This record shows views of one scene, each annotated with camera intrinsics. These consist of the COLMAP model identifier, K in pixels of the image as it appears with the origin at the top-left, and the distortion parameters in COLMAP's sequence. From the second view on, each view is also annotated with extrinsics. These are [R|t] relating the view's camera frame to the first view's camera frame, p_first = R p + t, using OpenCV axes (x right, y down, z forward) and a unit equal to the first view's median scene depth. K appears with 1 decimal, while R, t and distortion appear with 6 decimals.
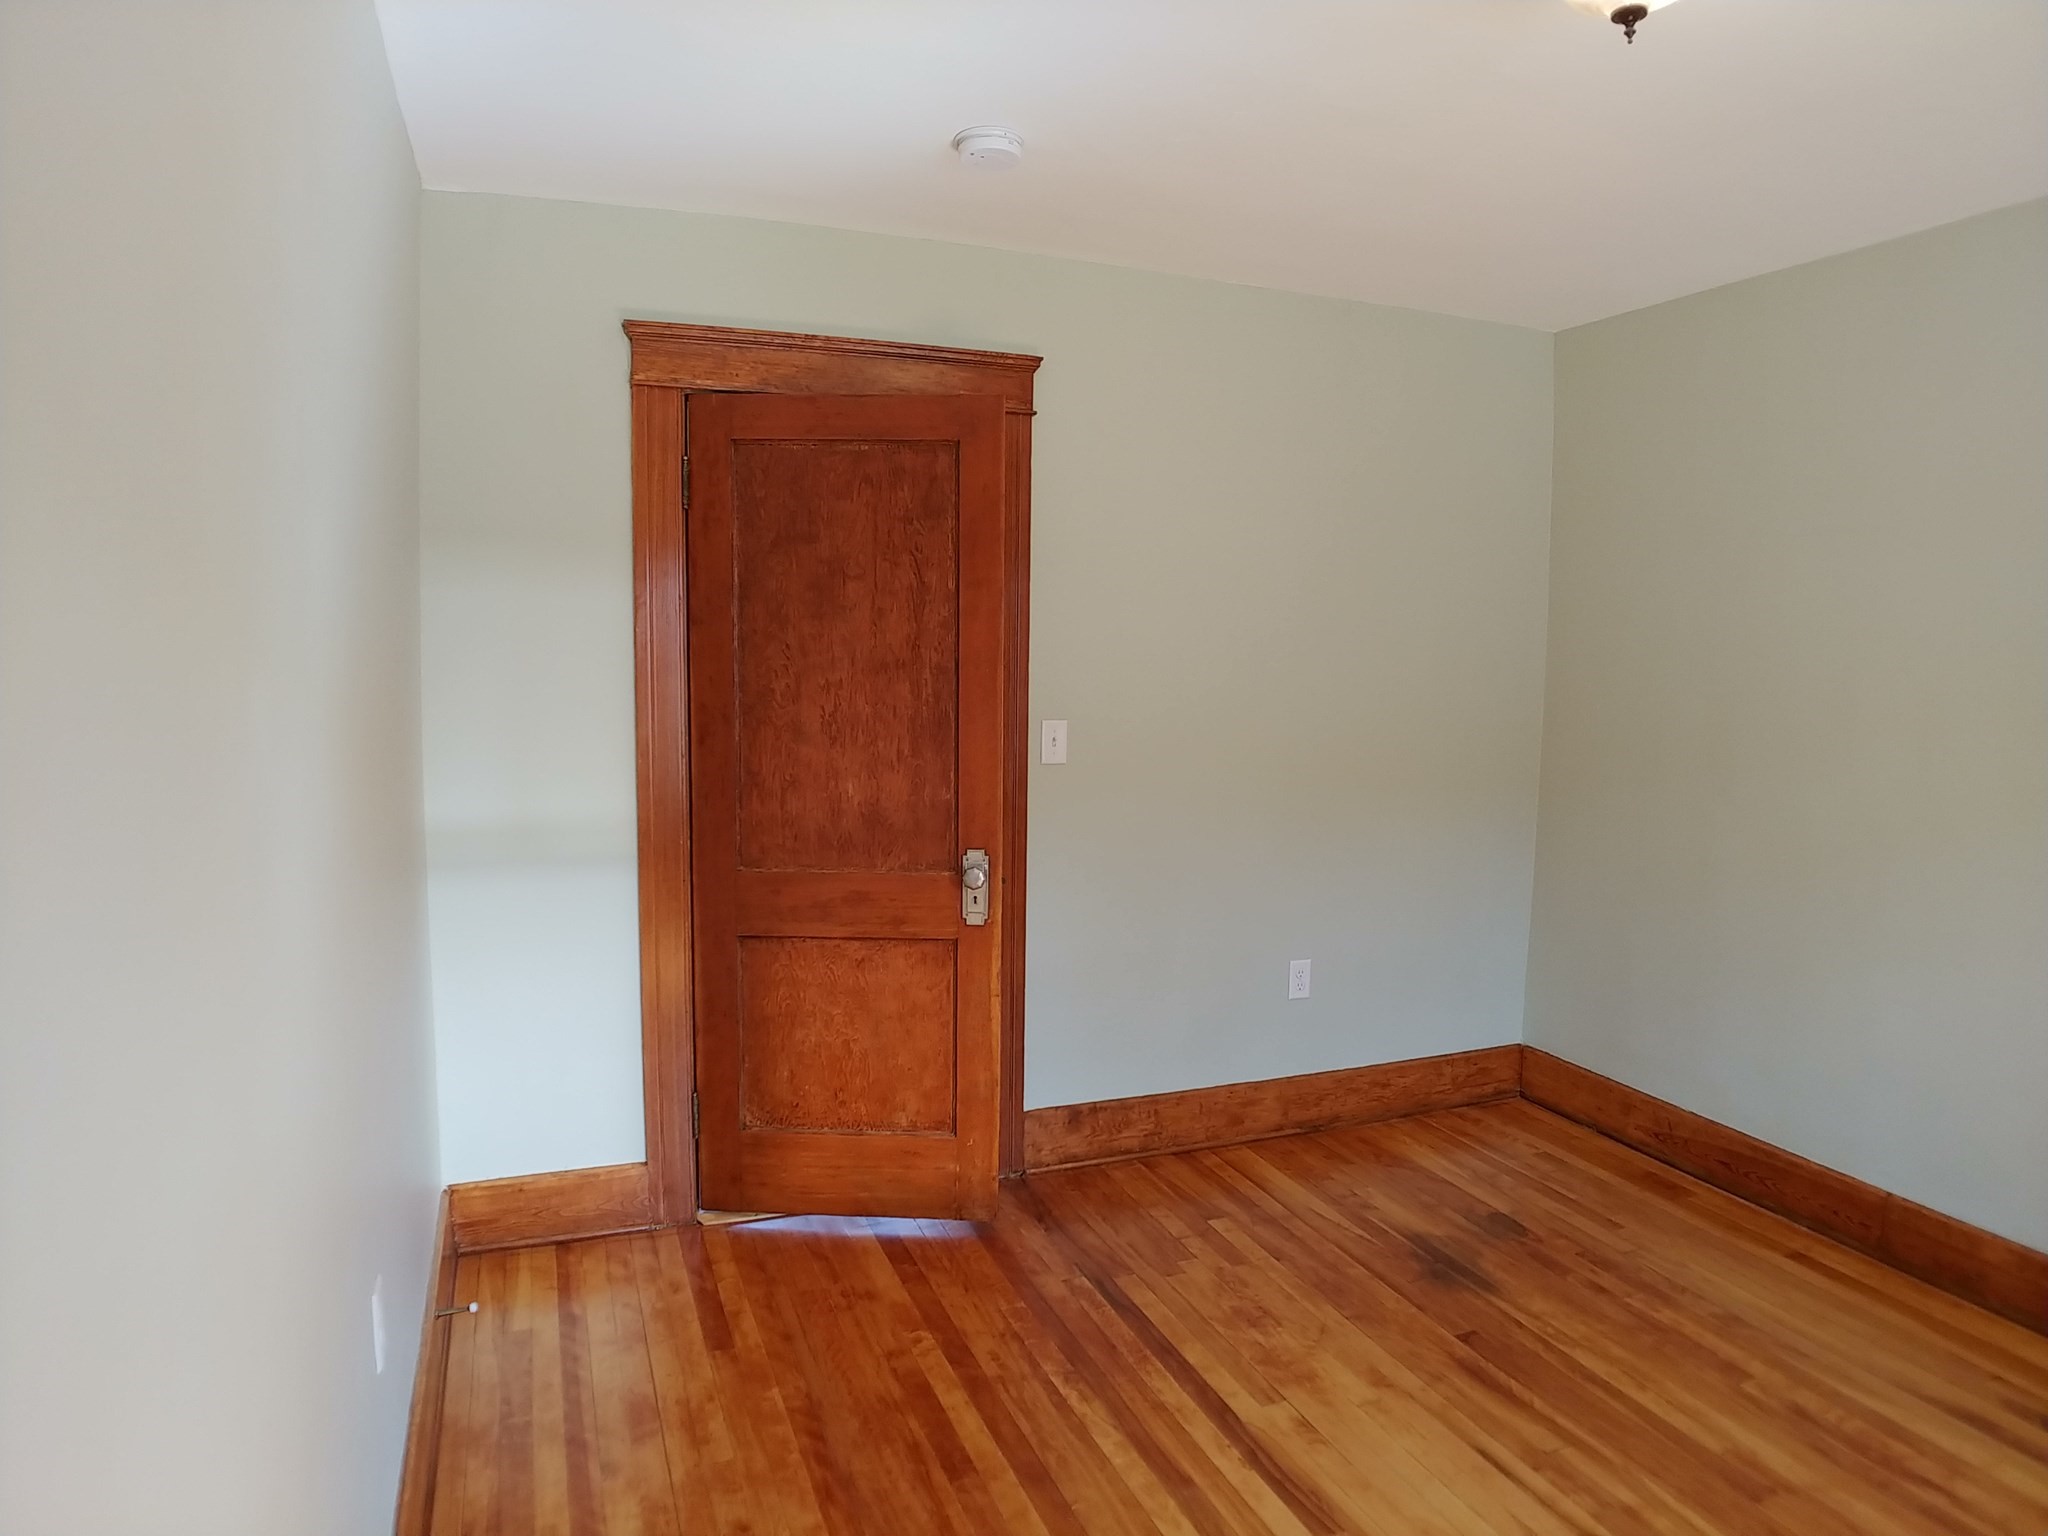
lens RADIAL K [[1399.2, 0, 1024.0], [0, 1399.2, 768.0], [0, 0, 1]] dist [-0.001055, -0.001578]
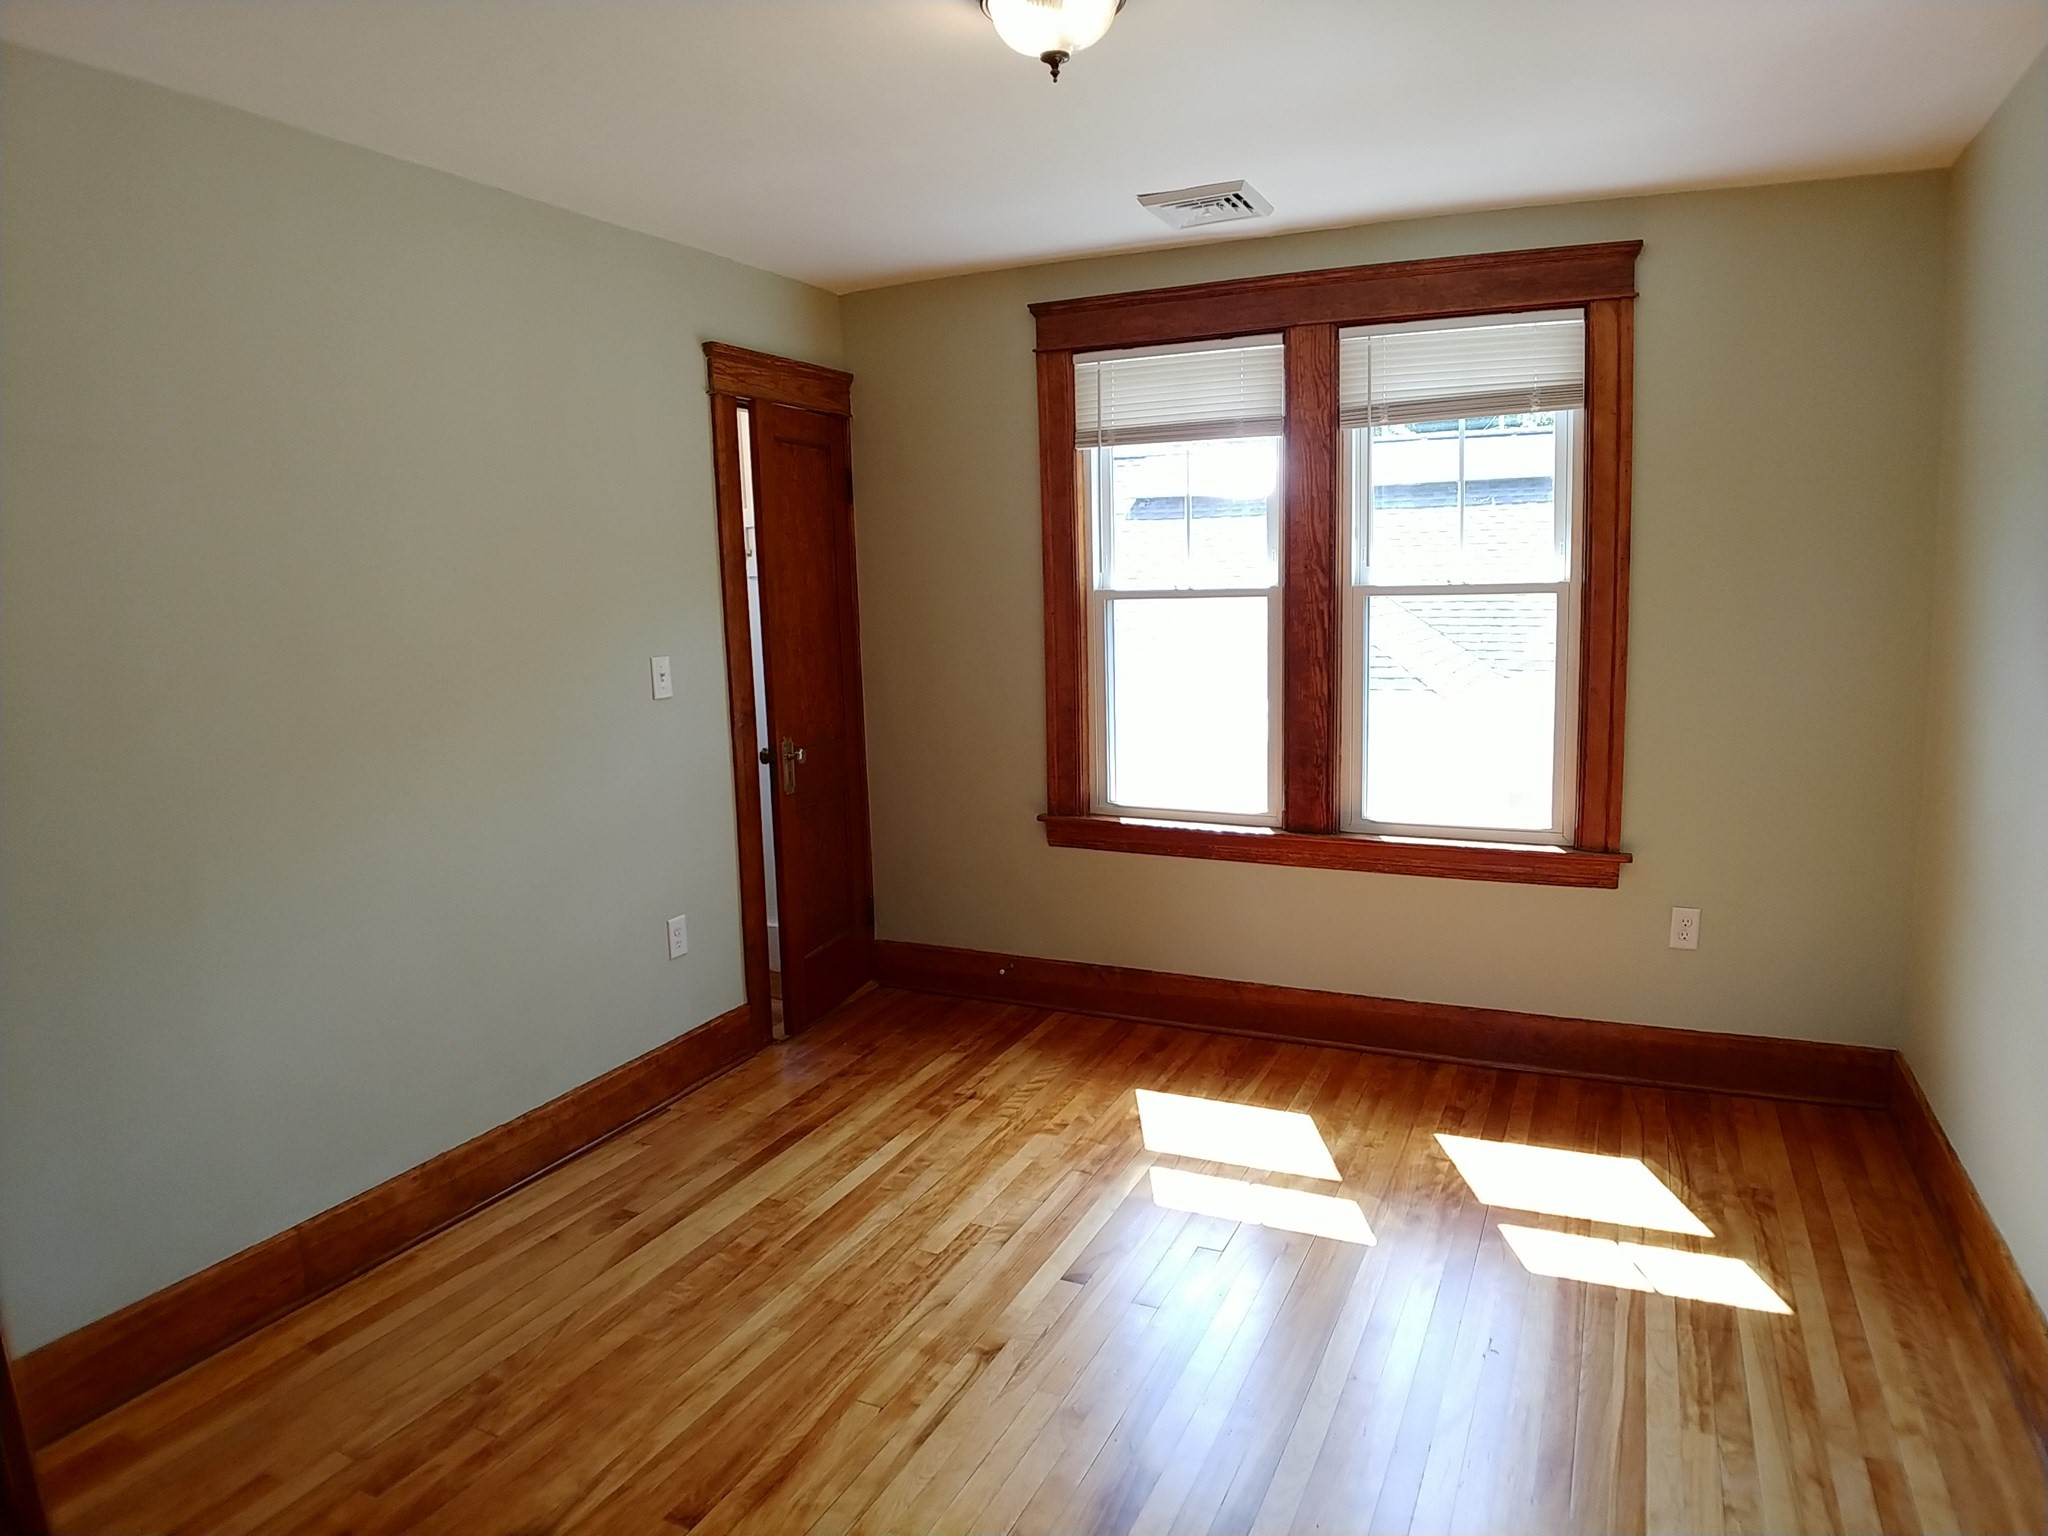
lens RADIAL K [[1262.2, 0, 1054.0], [0, 1262.2, 768.2], [0, 0, 1]] dist [-0.064268, -0.000987]
pose [[-0.698859, -0.097342, 0.708605, -0.261136], [0.082837, 0.973015, 0.215362, -0.116893], [-0.710447, 0.209206, -0.671936, 1.278238]]
